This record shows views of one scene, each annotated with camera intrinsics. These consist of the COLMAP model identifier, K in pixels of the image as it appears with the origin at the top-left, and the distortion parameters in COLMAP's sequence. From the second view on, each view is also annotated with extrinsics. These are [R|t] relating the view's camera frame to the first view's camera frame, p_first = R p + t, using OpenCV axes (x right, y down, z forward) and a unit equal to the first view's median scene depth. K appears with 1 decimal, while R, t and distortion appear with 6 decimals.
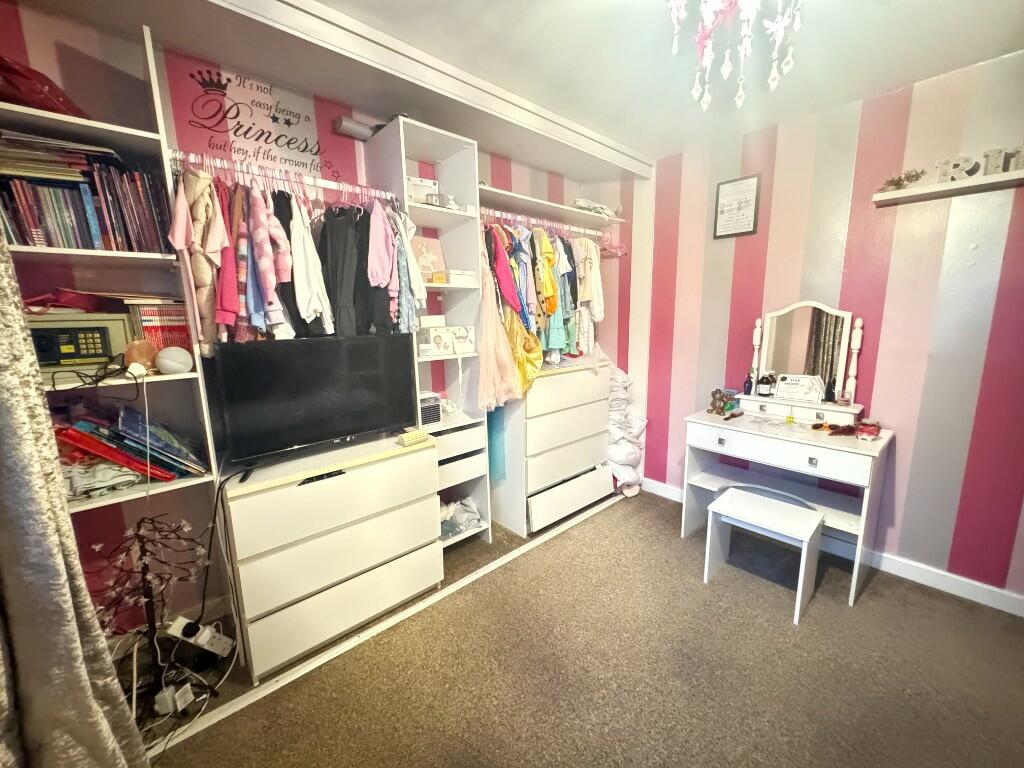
lens RADIAL K [[407.6, 0, 512.0], [0, 407.6, 384.0], [0, 0, 1]] dist [-0.002130, 0.000207]
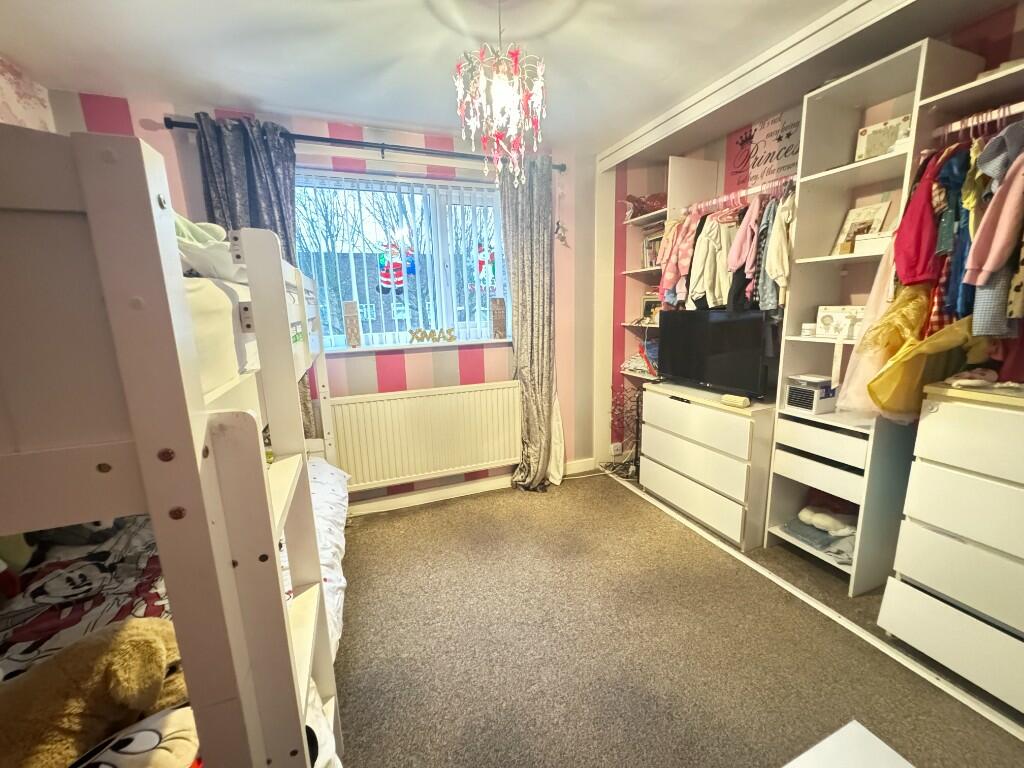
lens RADIAL K [[407.6, 0, 512.0], [0, 407.6, 384.0], [0, 0, 1]] dist [-0.002130, 0.000207]
pose [[-0.356205, 0.205629, -0.911501, 1.044653], [-0.123626, 0.956539, 0.264101, -0.144520], [0.926194, 0.206760, -0.315303, 0.779039]]
